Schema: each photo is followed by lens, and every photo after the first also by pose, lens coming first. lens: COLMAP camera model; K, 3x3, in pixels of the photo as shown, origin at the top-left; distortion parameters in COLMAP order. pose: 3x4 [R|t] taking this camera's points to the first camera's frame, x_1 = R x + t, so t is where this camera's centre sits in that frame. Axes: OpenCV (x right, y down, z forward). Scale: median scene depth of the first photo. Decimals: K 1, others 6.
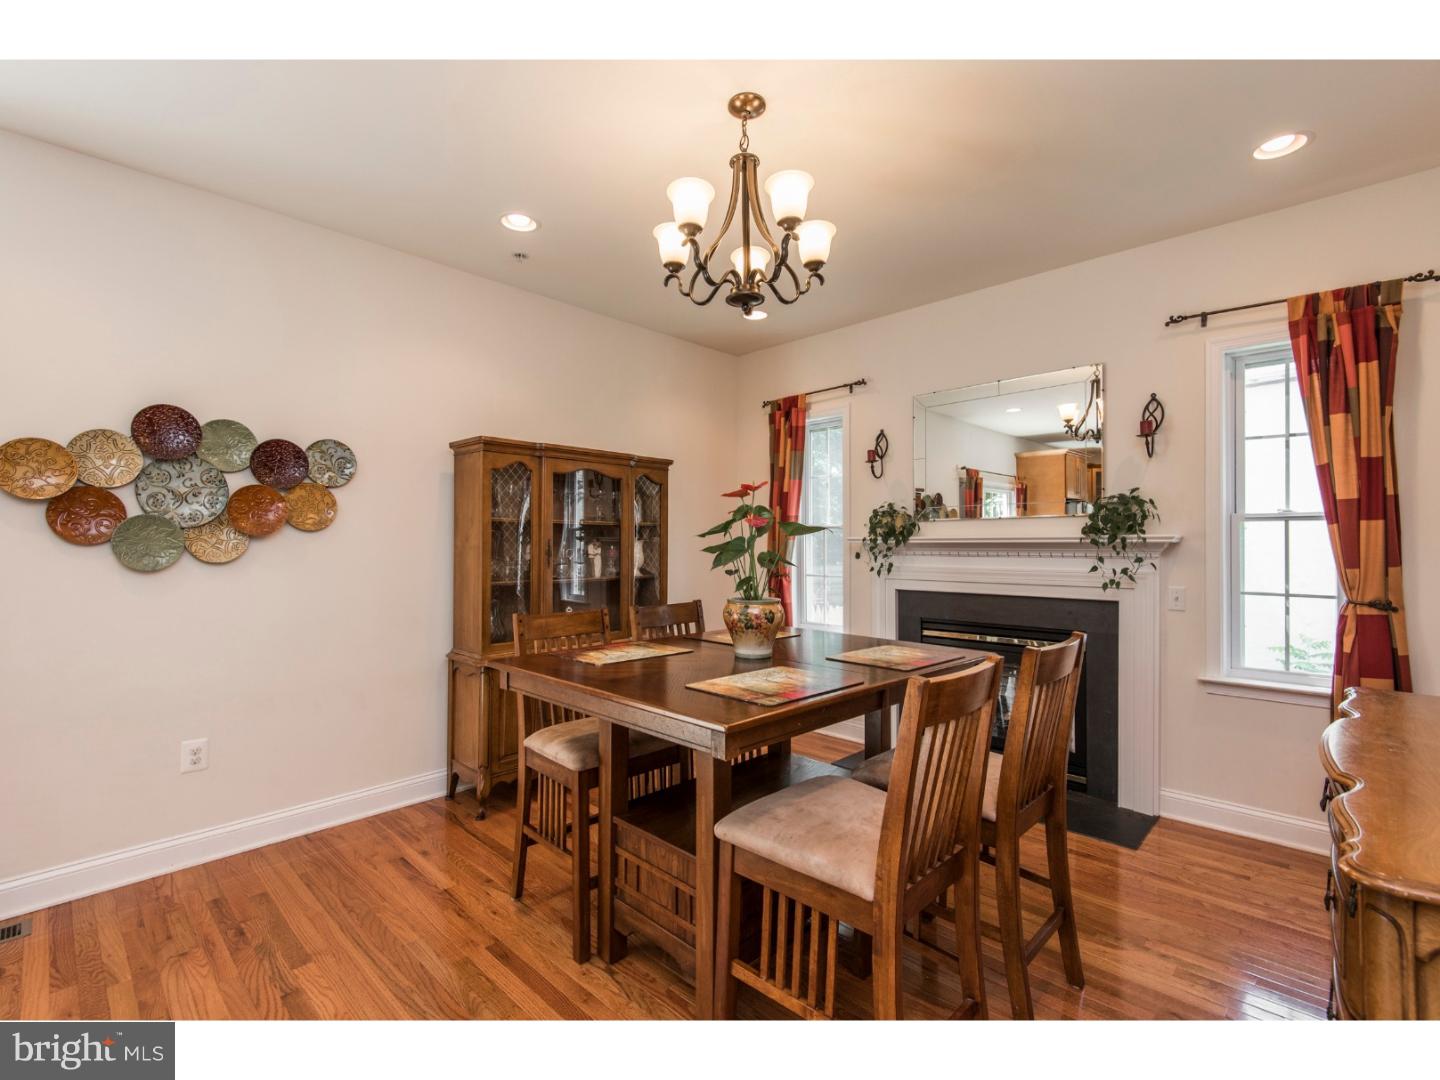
lens RADIAL K [[657.9, 0, 719.1], [0, 657.9, 536.3], [0, 0, 1]] dist [0.016762, -0.006539]
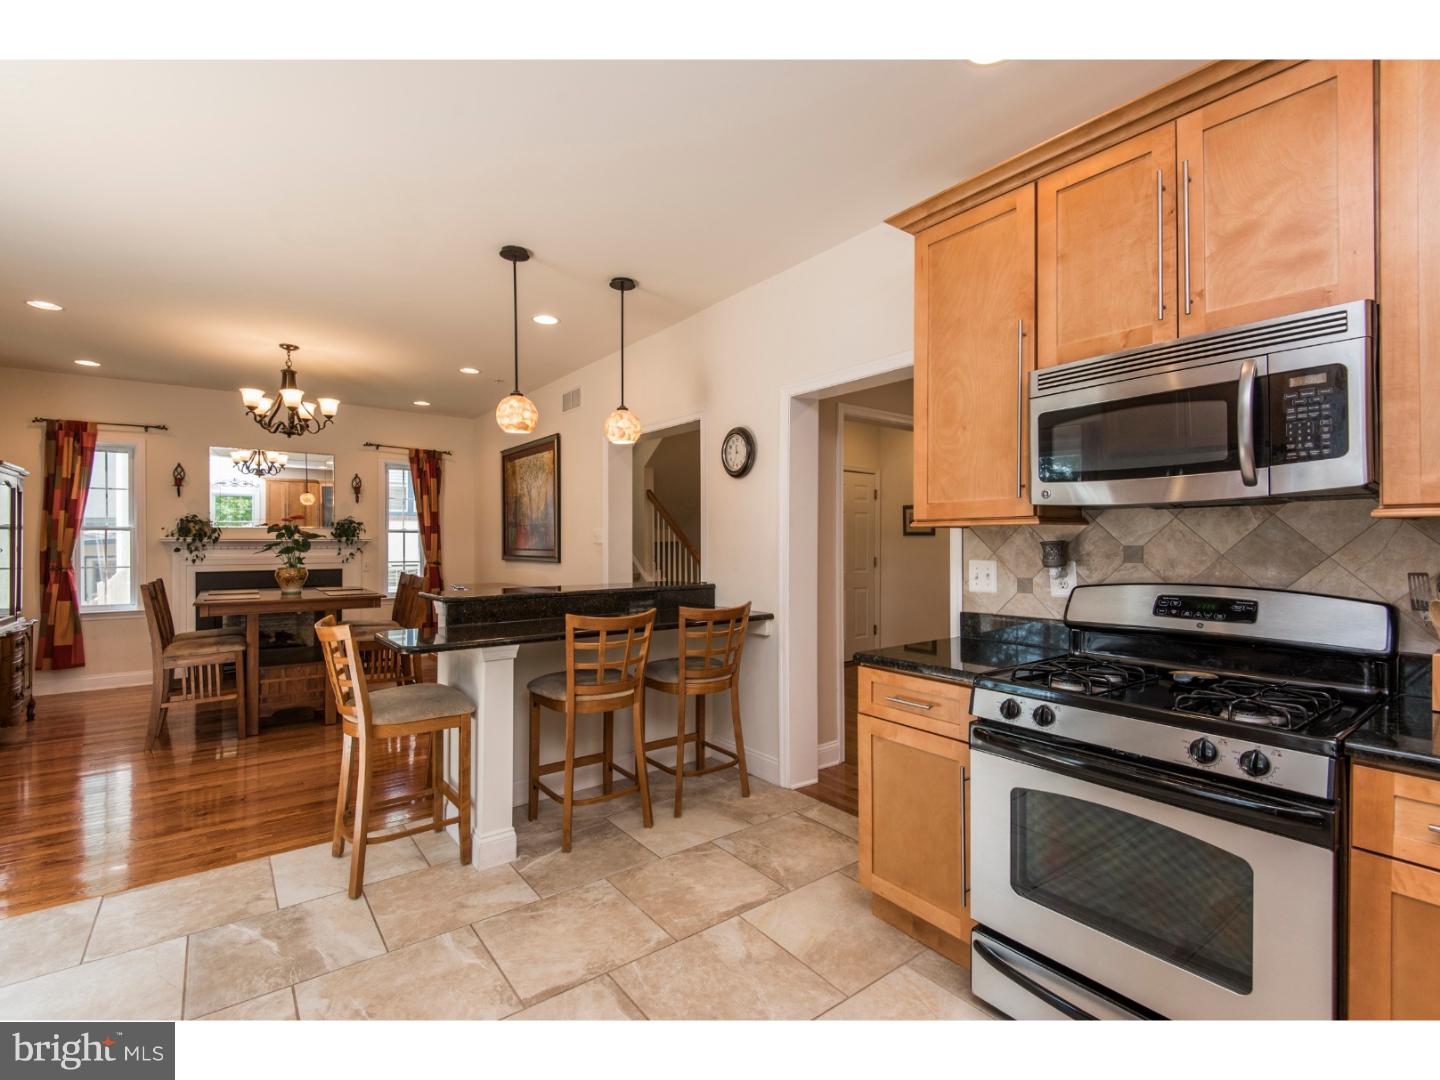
lens RADIAL K [[657.9, 0, 716.3], [0, 657.9, 539.0], [0, 0, 1]] dist [0.016762, -0.006539]
pose [[0.158228, 0.003506, 0.987396, -1.455972], [-0.012455, 0.999921, -0.001555, -0.010752], [-0.987324, -0.012052, 0.158260, -0.582048]]
